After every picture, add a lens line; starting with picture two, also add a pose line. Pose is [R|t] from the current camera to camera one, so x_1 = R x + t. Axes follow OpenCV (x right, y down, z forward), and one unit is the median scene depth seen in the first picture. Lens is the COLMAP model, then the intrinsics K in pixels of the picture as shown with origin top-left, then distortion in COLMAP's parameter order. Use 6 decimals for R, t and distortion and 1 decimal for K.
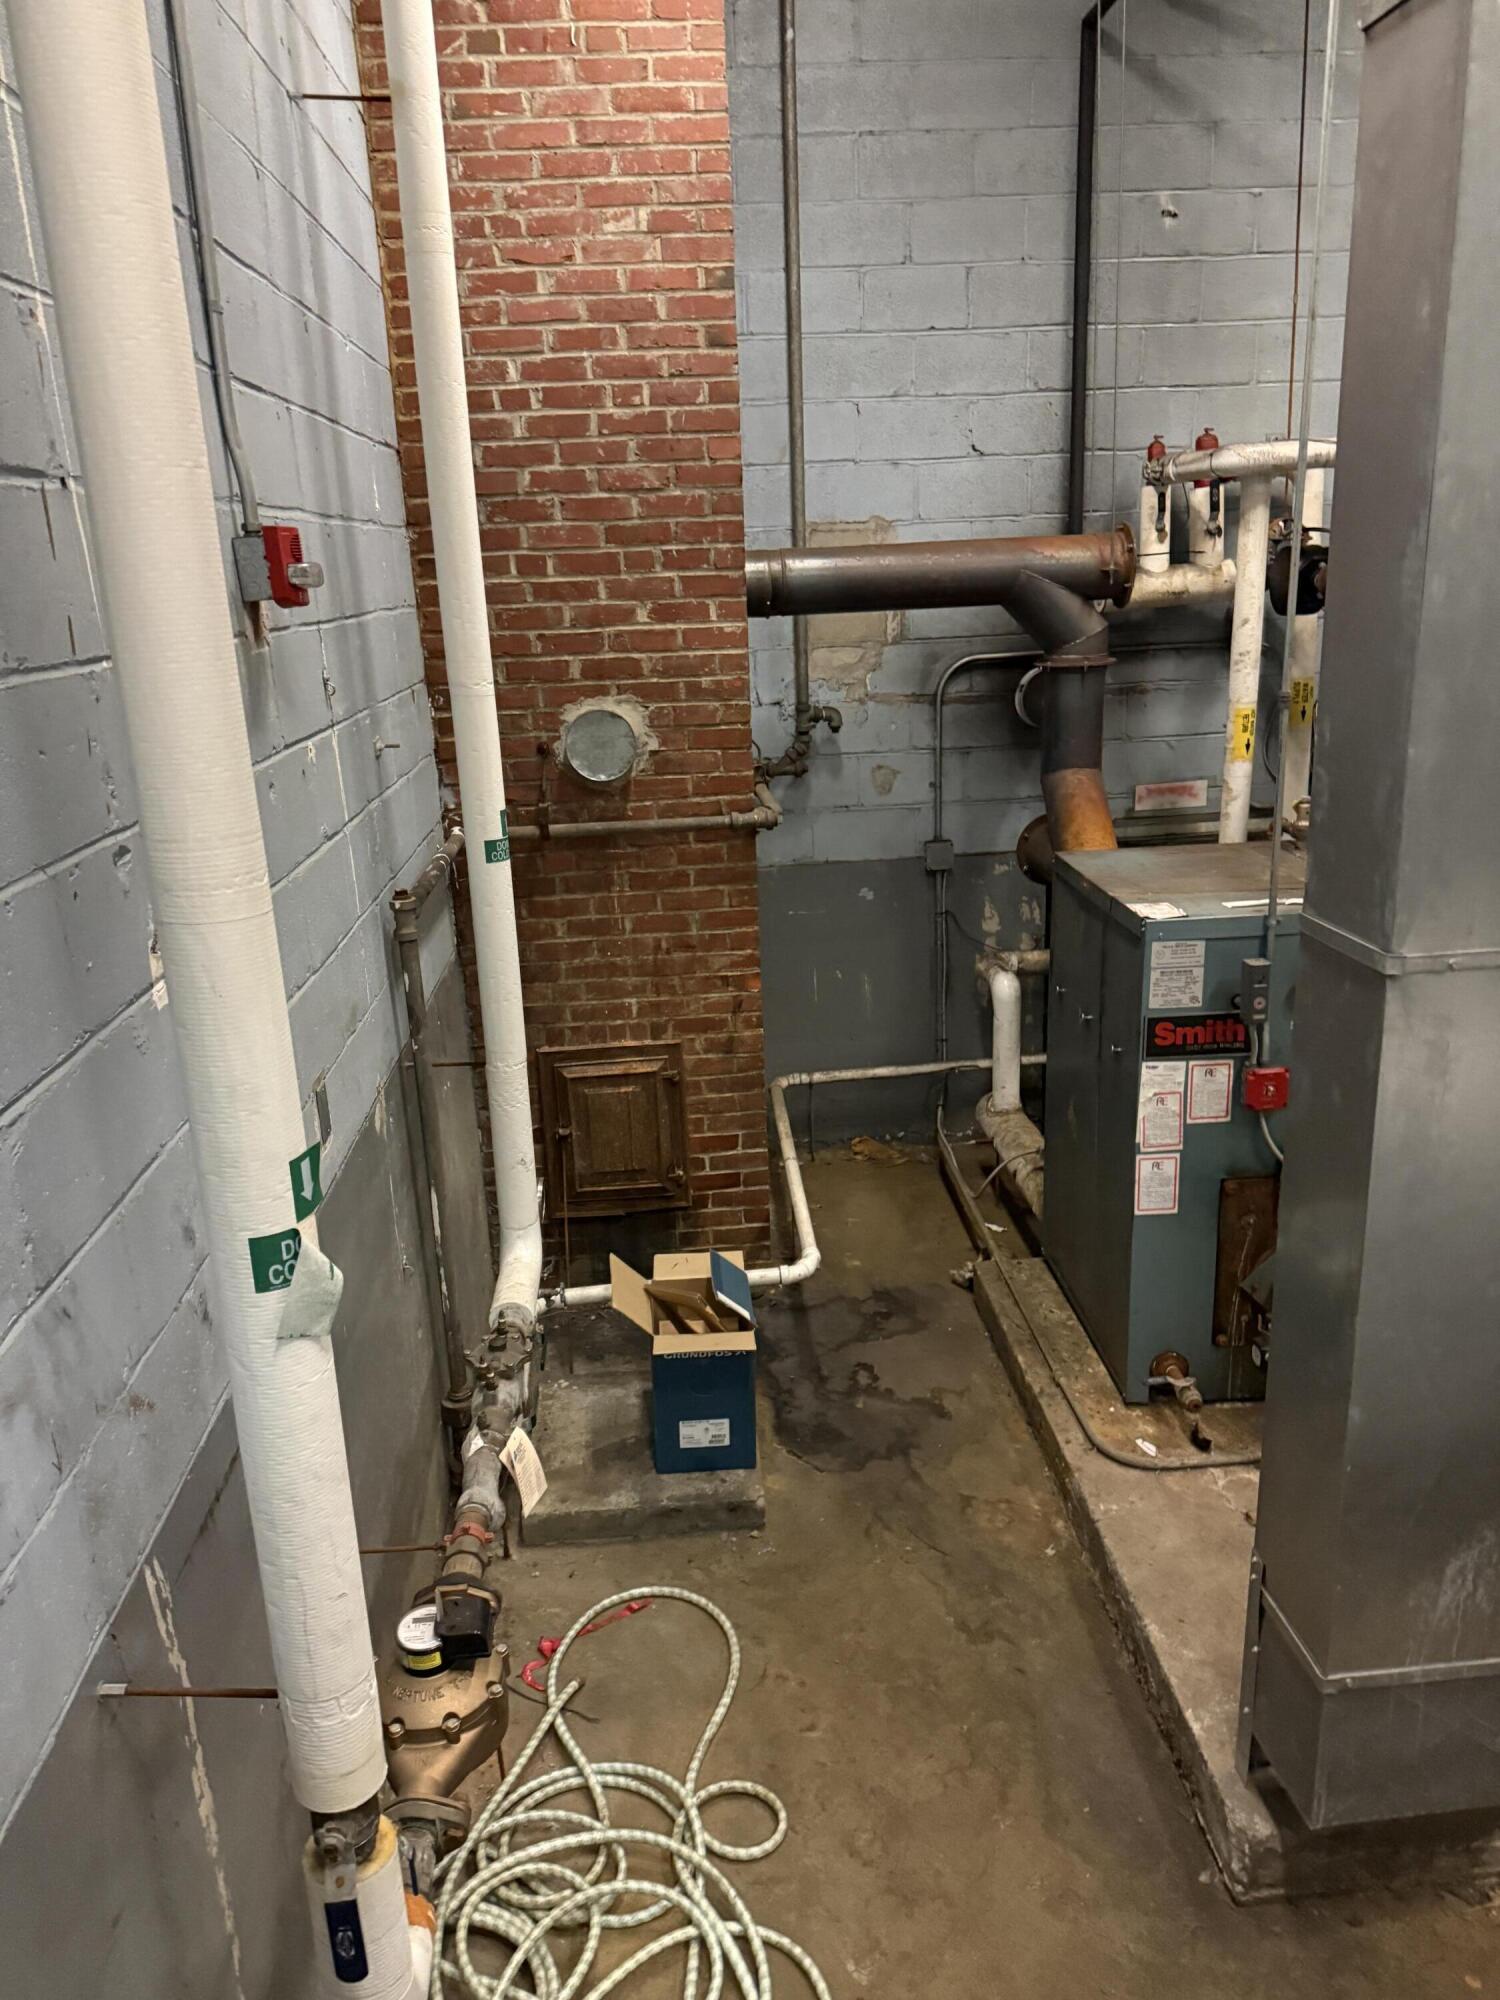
lens RADIAL K [[1401.3, 0, 772.9], [0, 1401.3, 999.4], [0, 0, 1]] dist [0.040393, -0.030949]
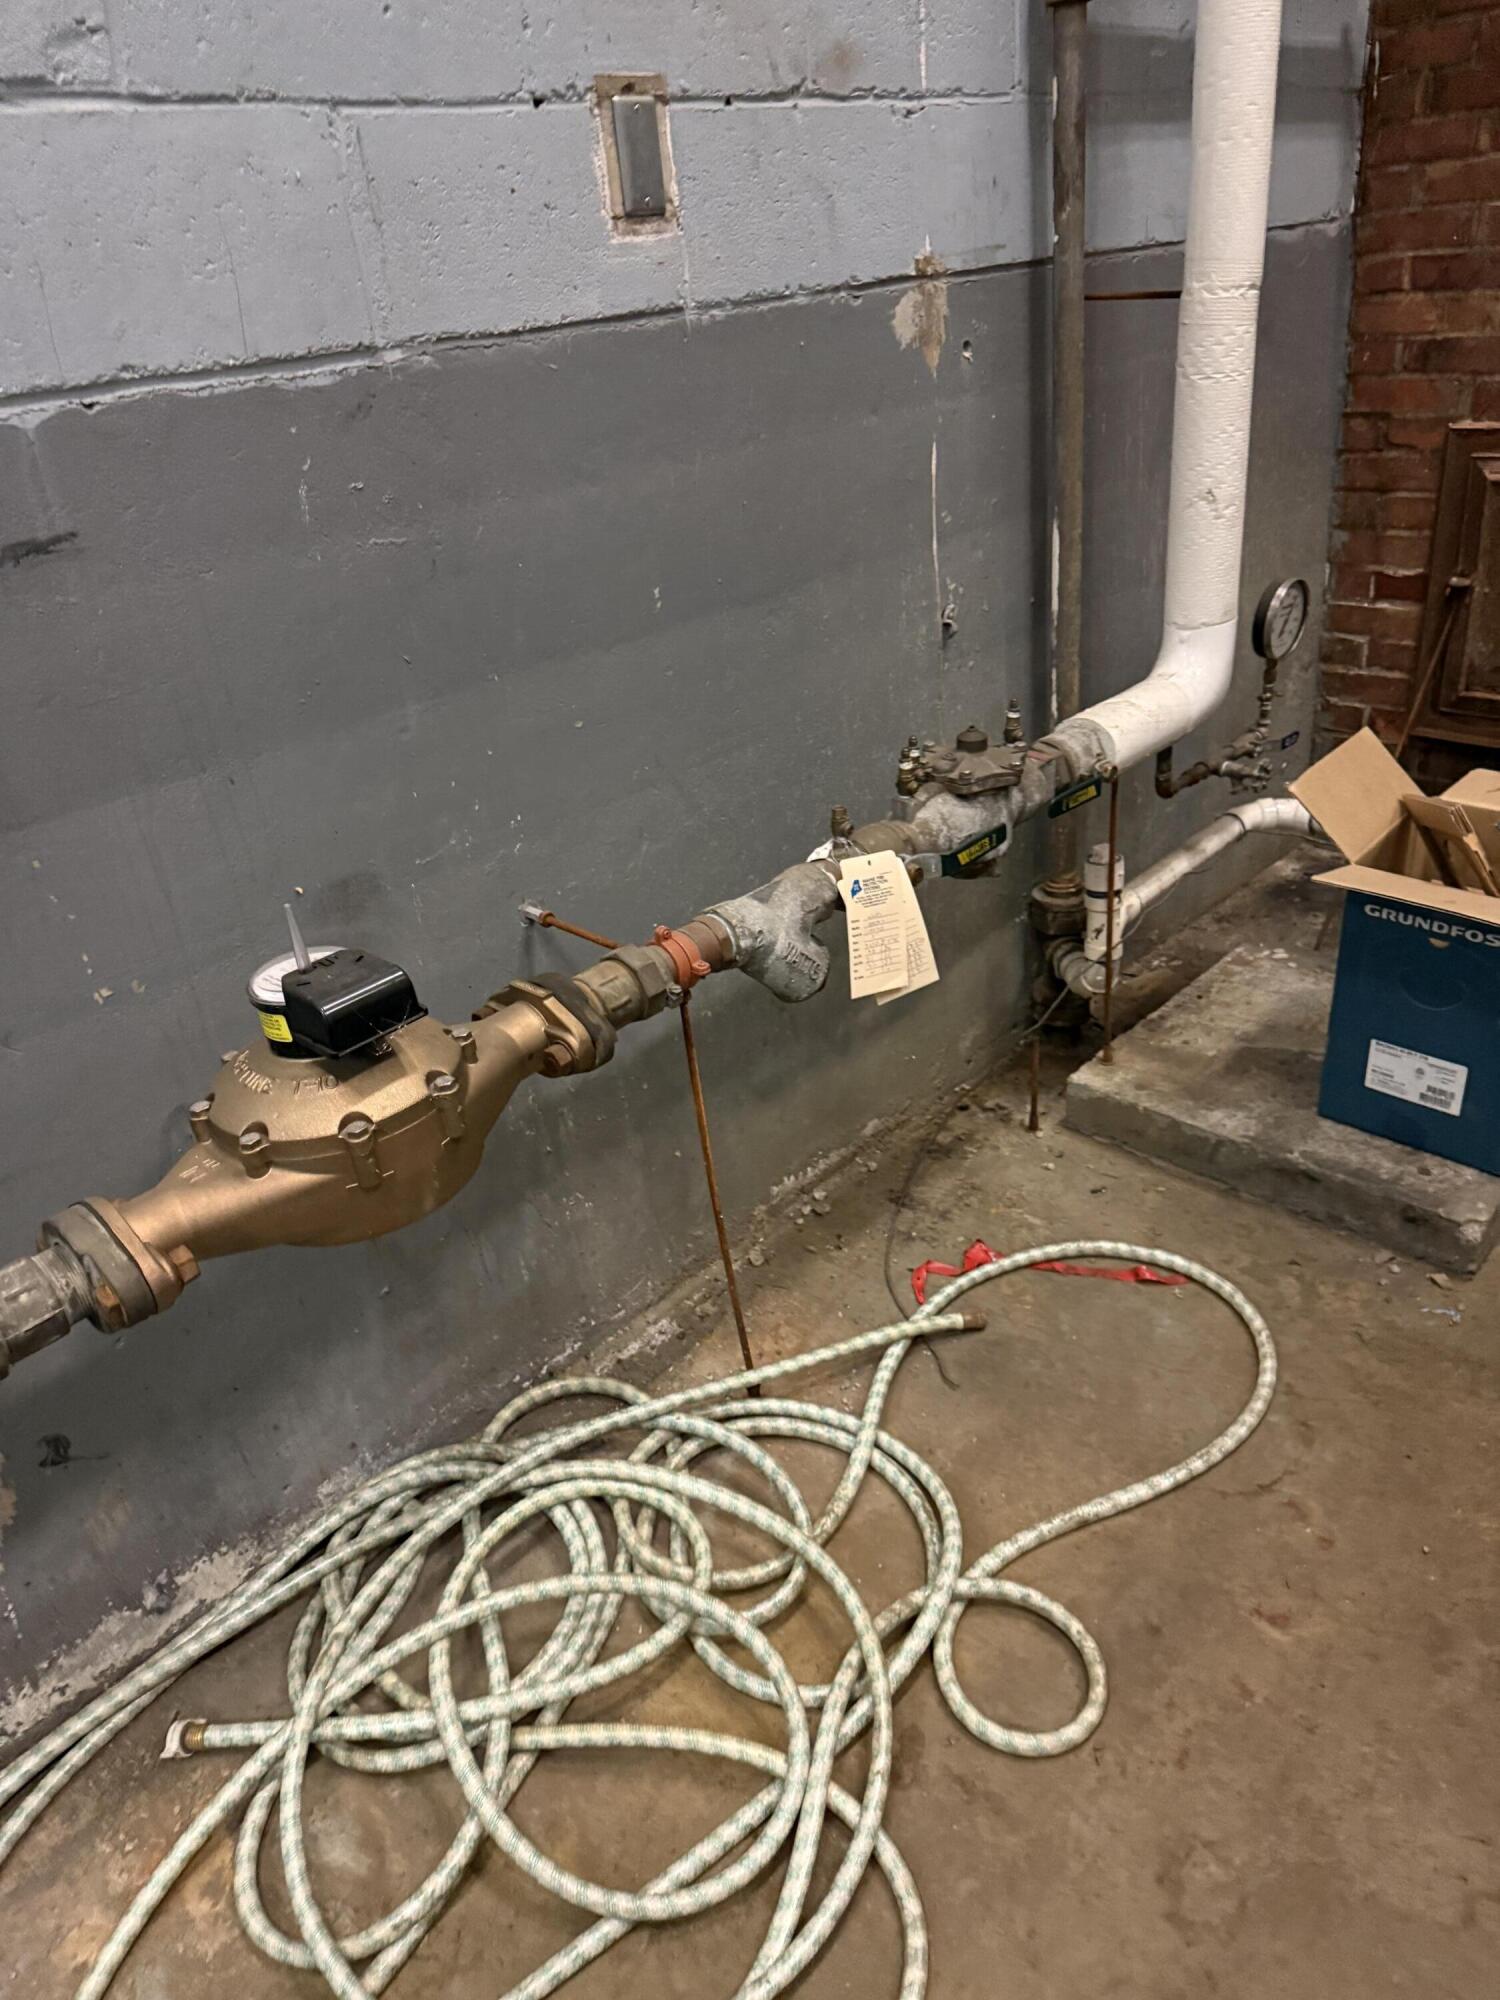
lens RADIAL K [[1401.3, 0, 772.9], [0, 1401.3, 999.4], [0, 0, 1]] dist [0.040393, -0.030949]
pose [[0.670380, 0.320177, -0.669386, 0.152955], [-0.154154, 0.942528, 0.296442, 0.174019], [0.725829, -0.095540, 0.681208, 0.502172]]
